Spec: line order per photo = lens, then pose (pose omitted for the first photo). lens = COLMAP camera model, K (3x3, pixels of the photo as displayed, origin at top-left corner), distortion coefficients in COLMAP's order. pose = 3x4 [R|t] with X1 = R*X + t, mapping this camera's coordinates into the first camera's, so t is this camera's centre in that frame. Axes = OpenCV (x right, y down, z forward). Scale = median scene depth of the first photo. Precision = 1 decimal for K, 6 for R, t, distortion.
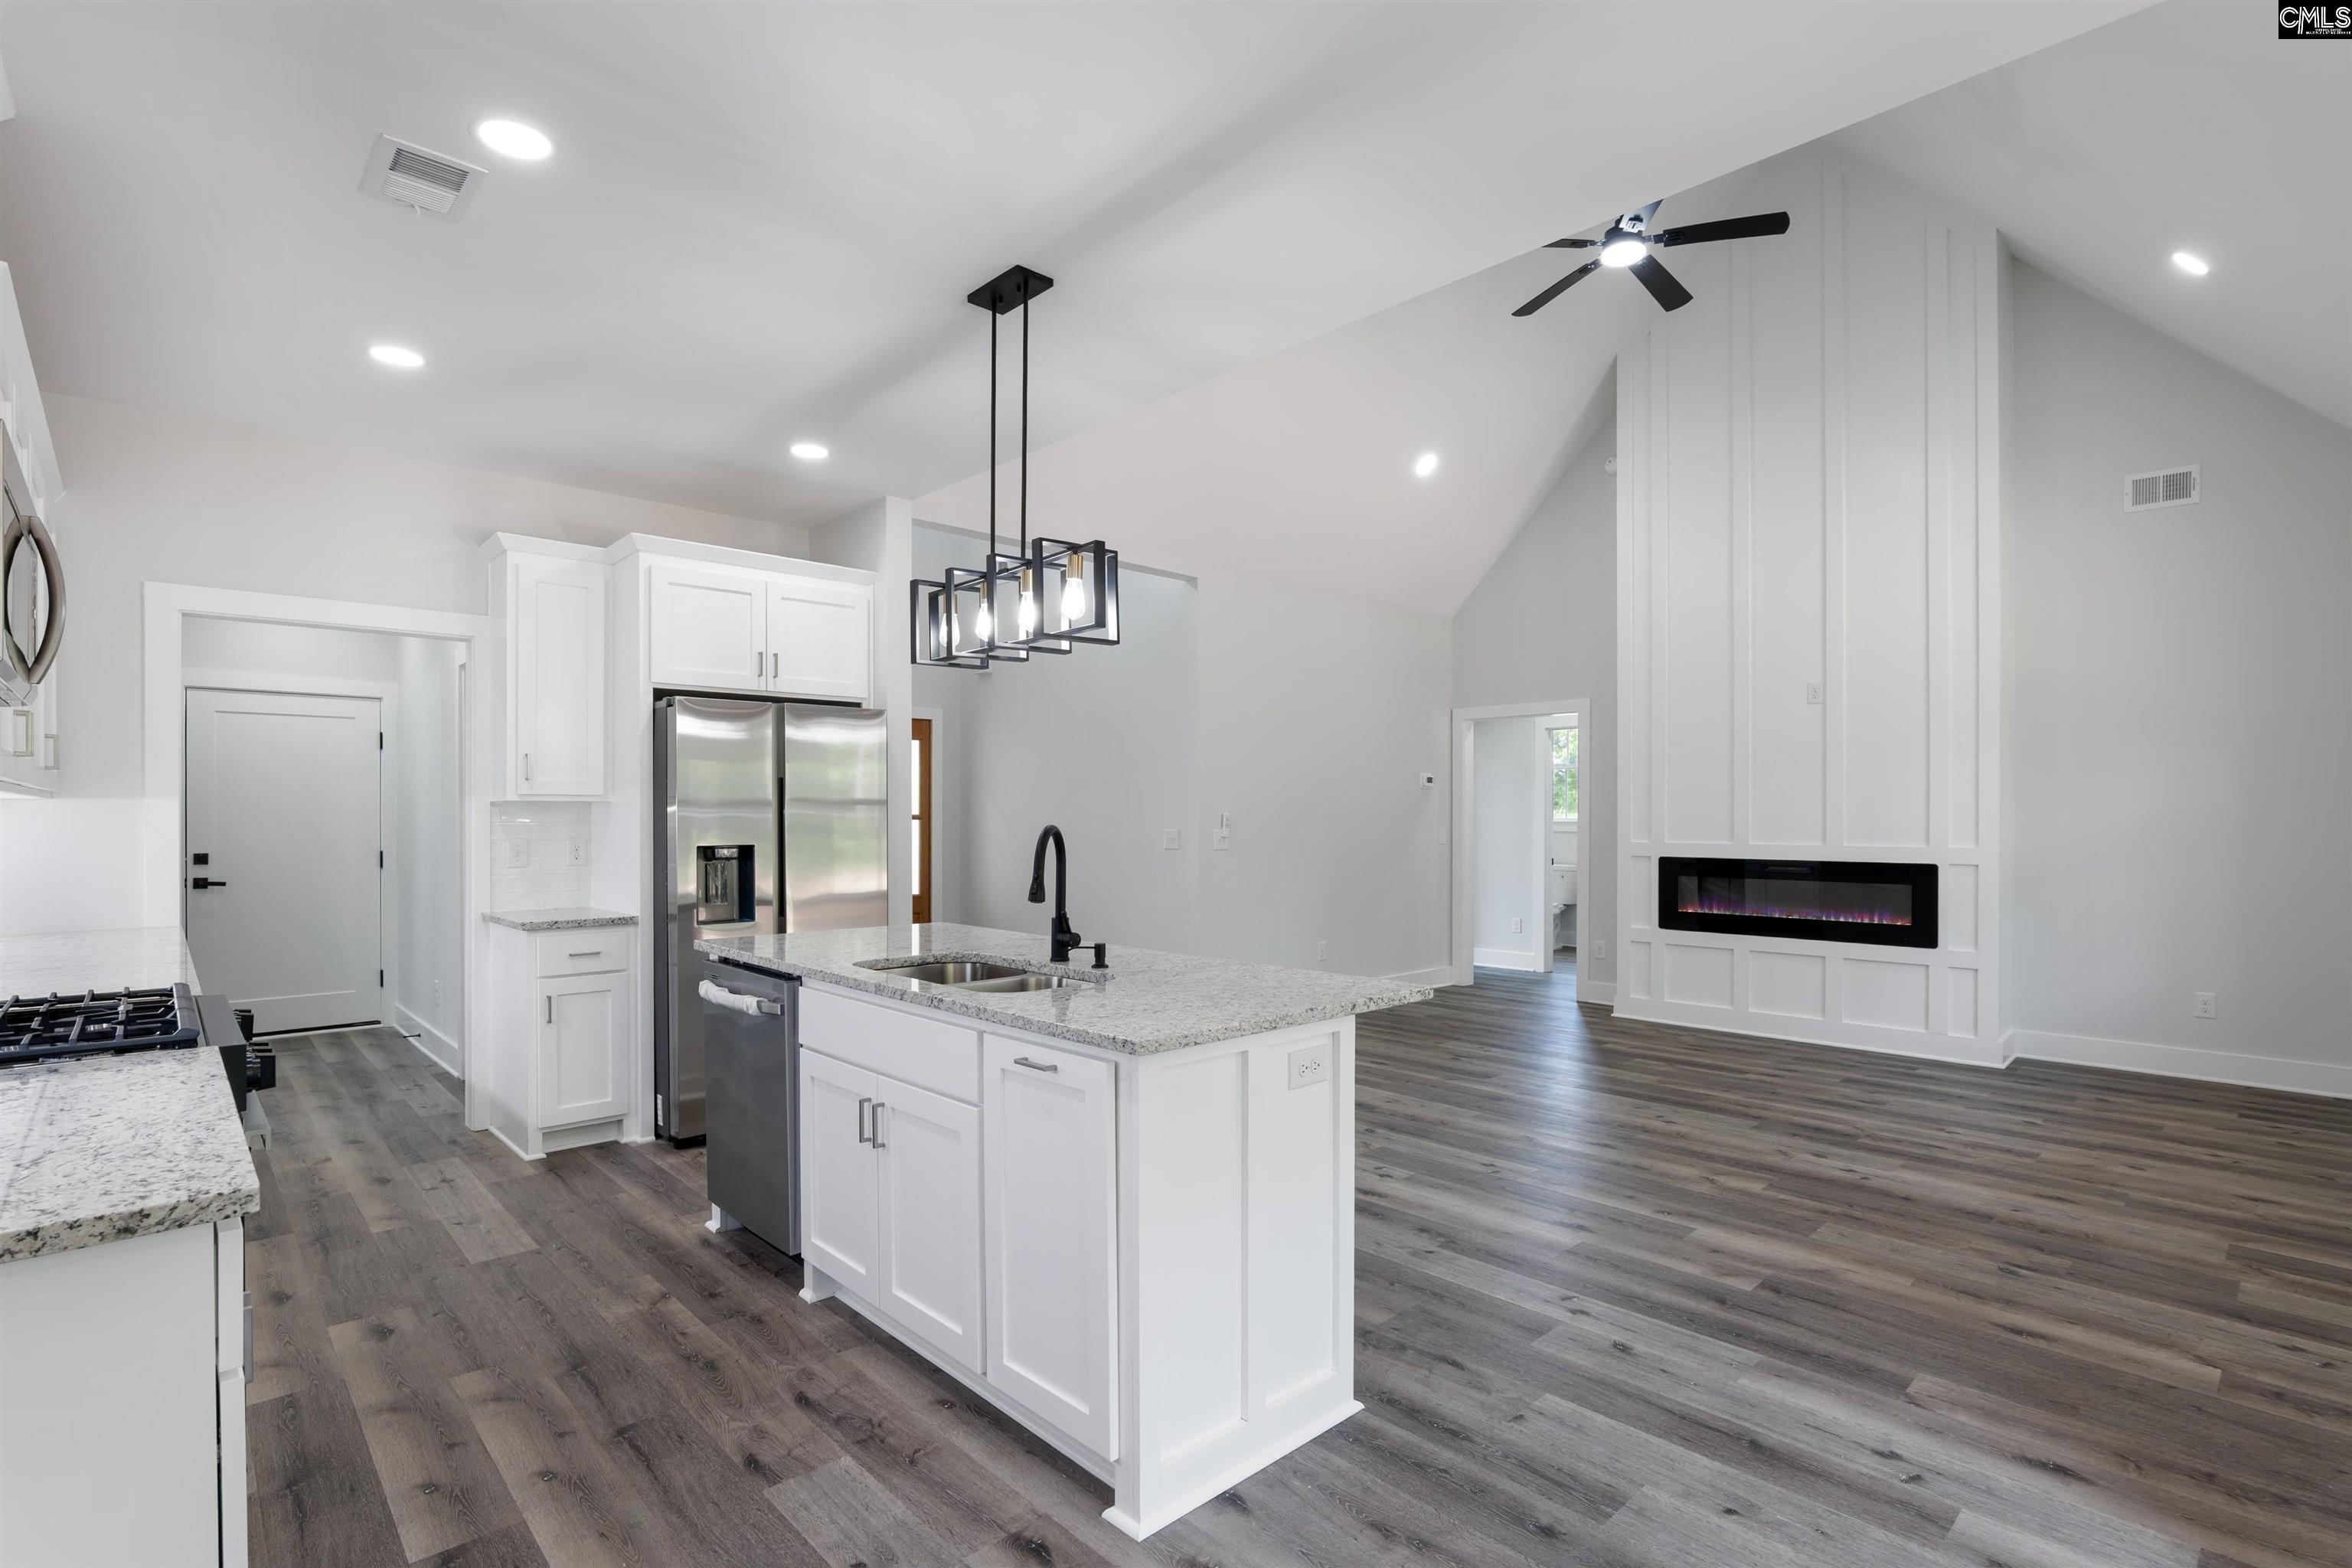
lens RADIAL K [[1106.9, 0, 1178.3], [0, 1106.9, 816.0], [0, 0, 1]] dist [-0.025417, 0.008340]
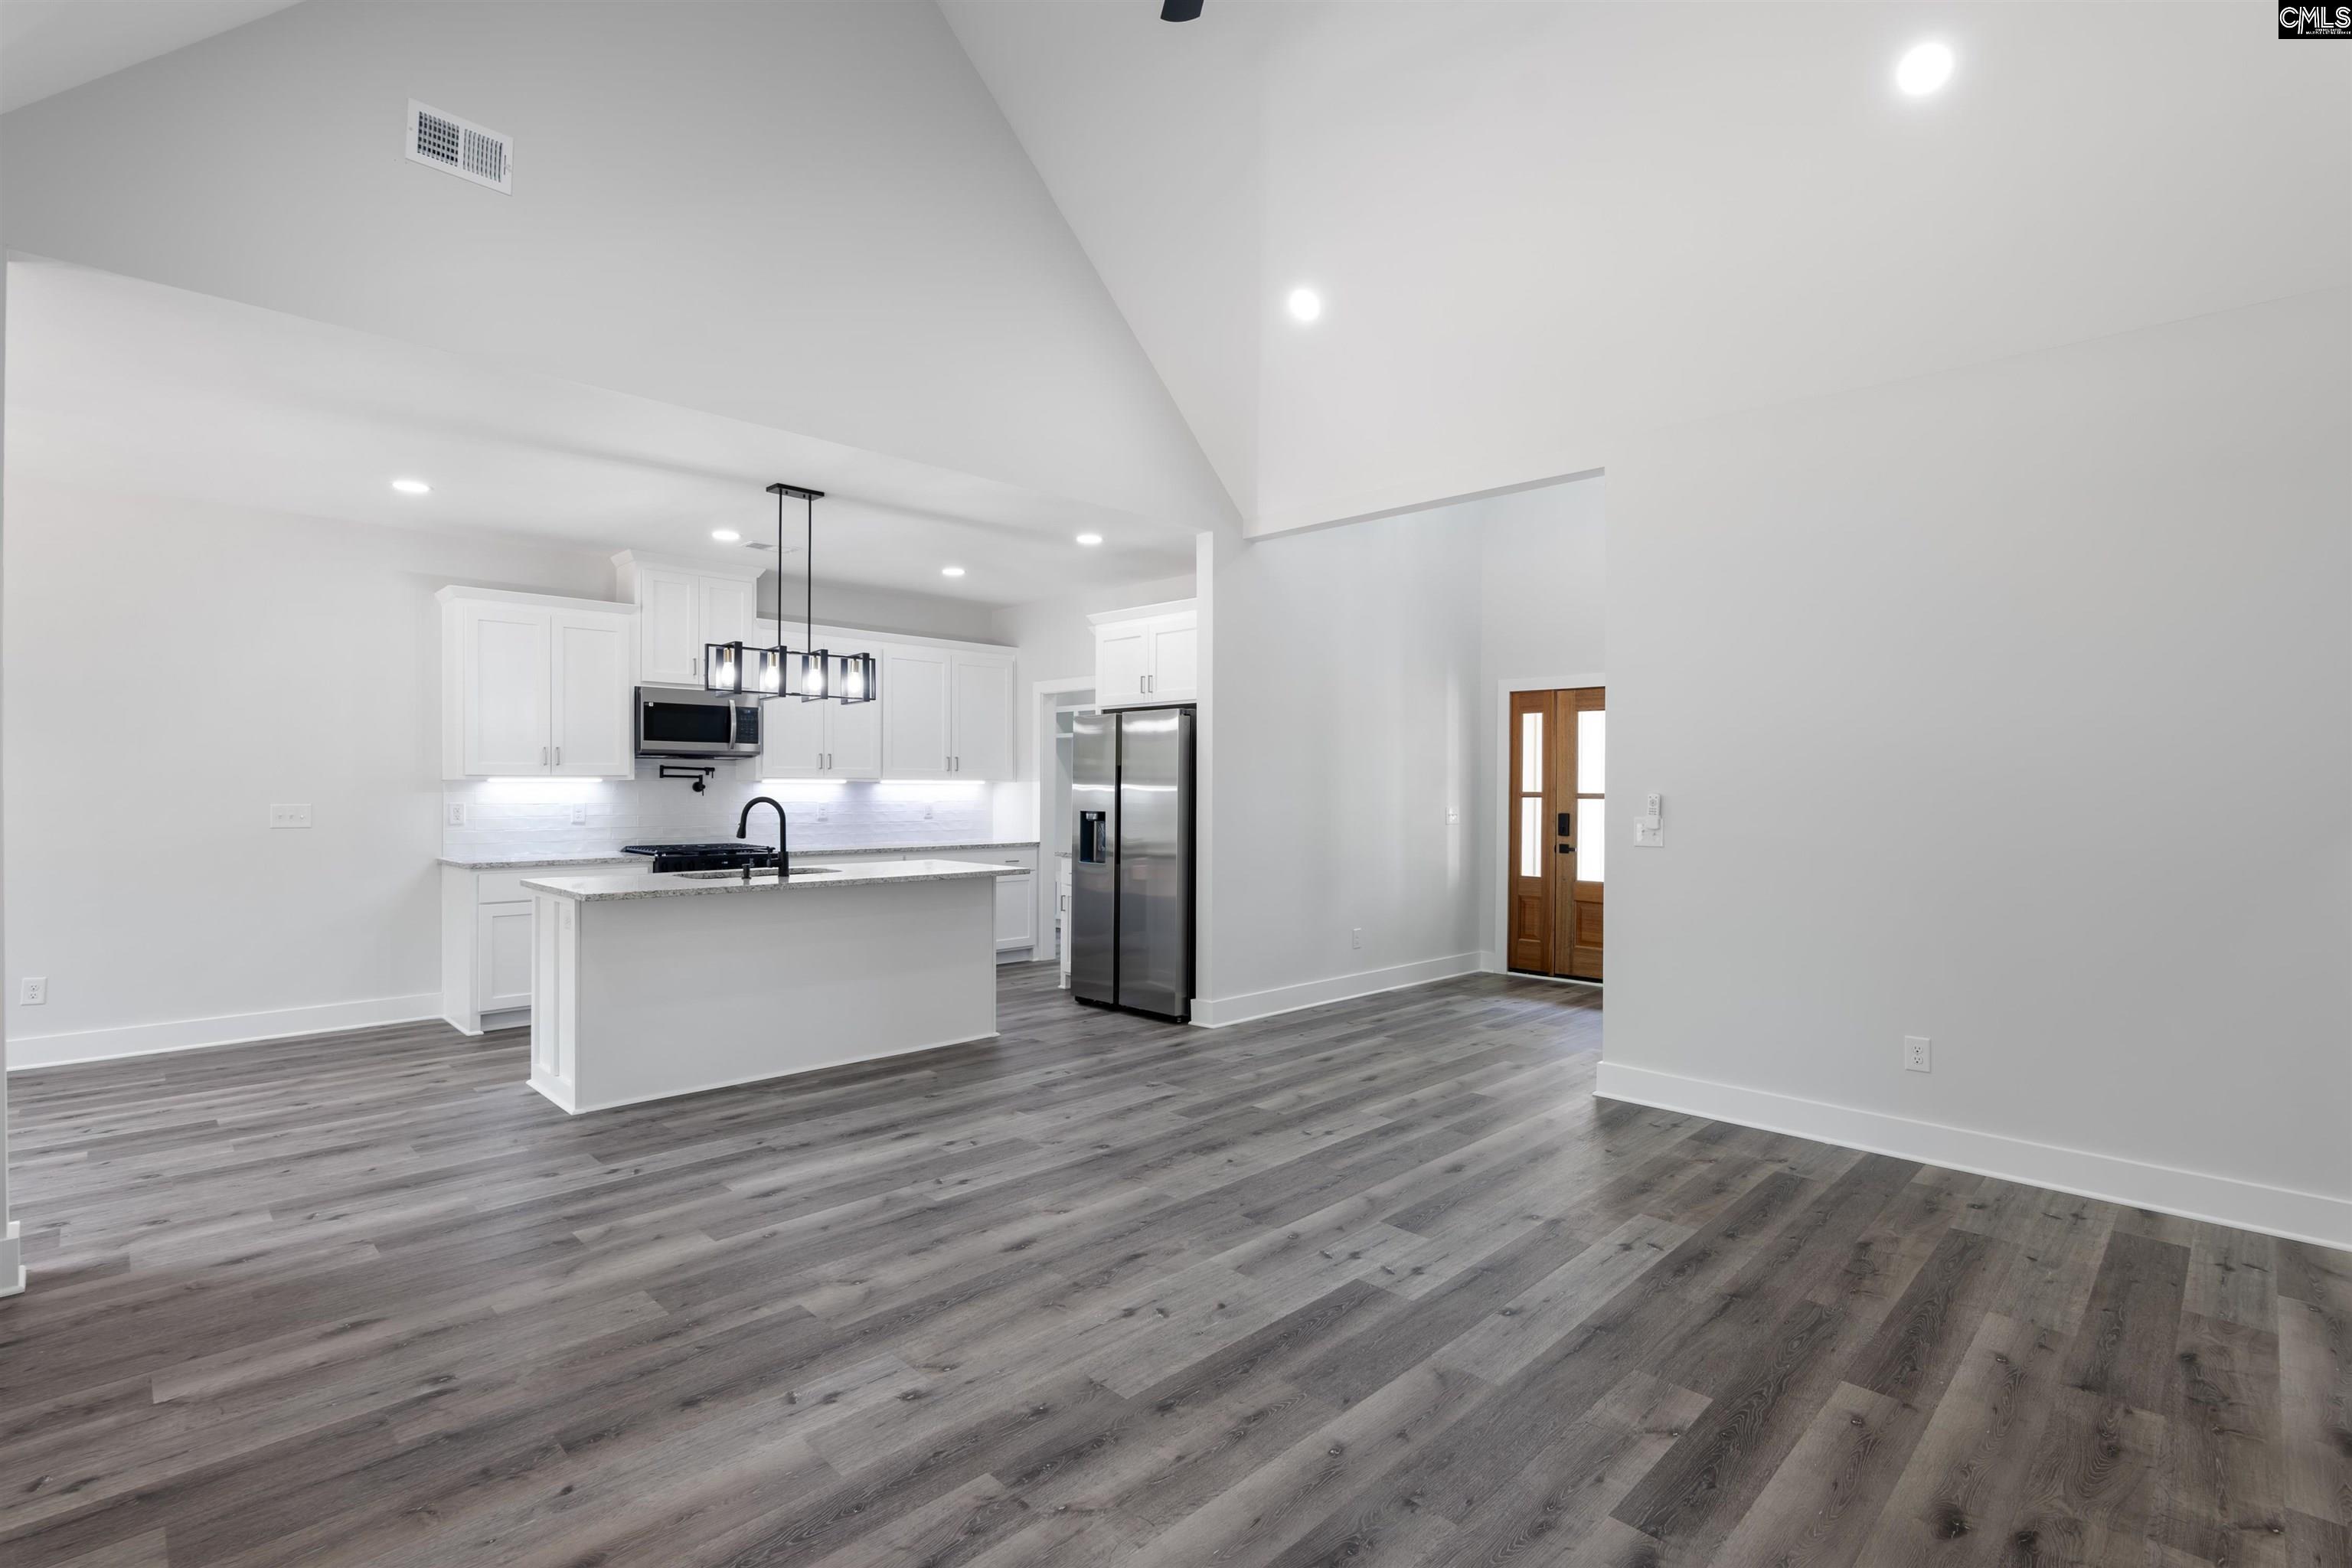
lens RADIAL K [[1100.2, 0, 1171.8], [0, 1100.2, 802.6], [0, 0, 1]] dist [-0.023928, 0.007233]
pose [[0.028527, 0.013988, -0.999495, 1.227641], [-0.006782, 0.999882, 0.013800, -0.008075], [0.999570, 0.006385, 0.028618, 1.189490]]
